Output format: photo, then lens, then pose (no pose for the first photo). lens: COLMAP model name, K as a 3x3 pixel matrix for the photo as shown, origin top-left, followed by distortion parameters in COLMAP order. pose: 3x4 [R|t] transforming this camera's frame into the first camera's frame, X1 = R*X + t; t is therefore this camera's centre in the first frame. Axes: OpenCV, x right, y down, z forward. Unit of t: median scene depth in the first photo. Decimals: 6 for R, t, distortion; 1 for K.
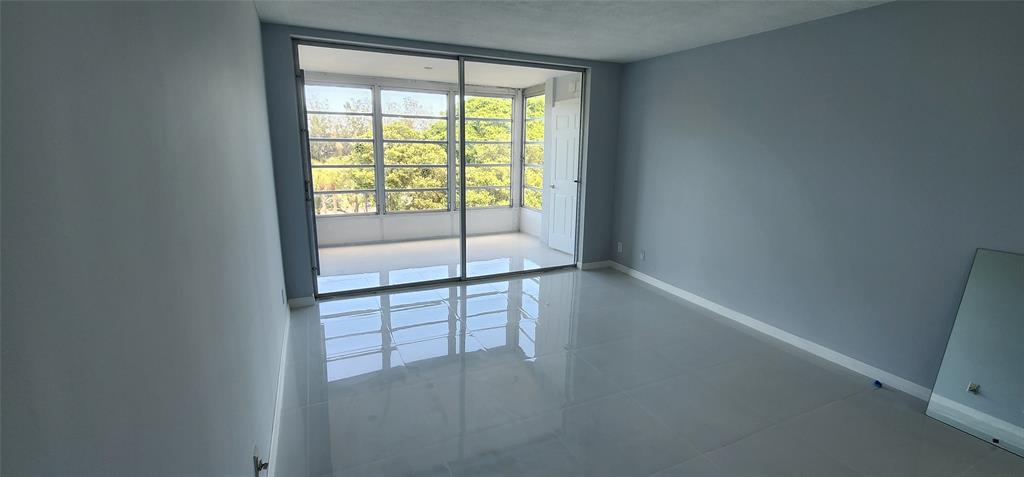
lens RADIAL K [[424.6, 0, 512.1], [0, 424.6, 232.4], [0, 0, 1]] dist [-0.000386, 0.000031]
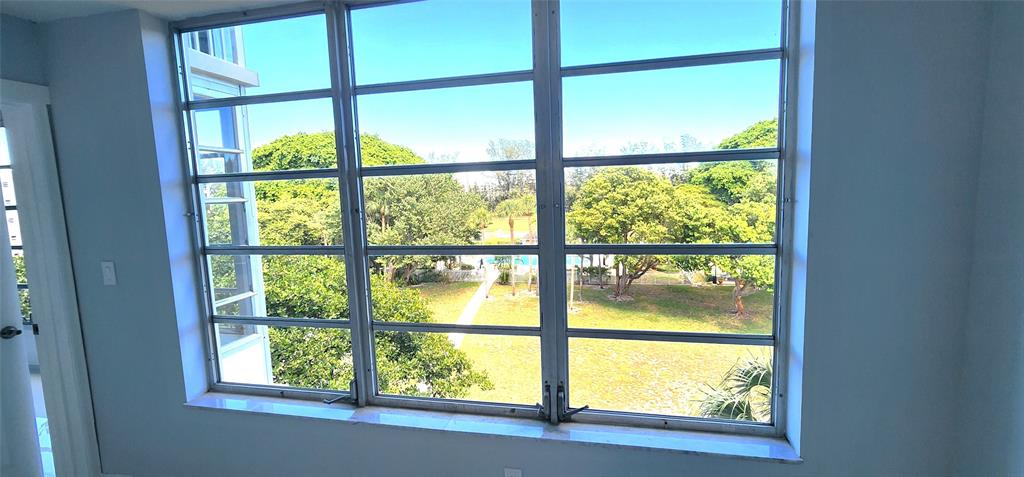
lens RADIAL K [[424.6, 0, 512.1], [0, 424.6, 232.4], [0, 0, 1]] dist [-0.000386, 0.000031]
pose [[0.797250, 0.020553, -0.603300, 0.408765], [-0.076924, 0.994731, -0.067766, -0.126674], [0.598728, 0.100435, 0.794630, 0.613062]]
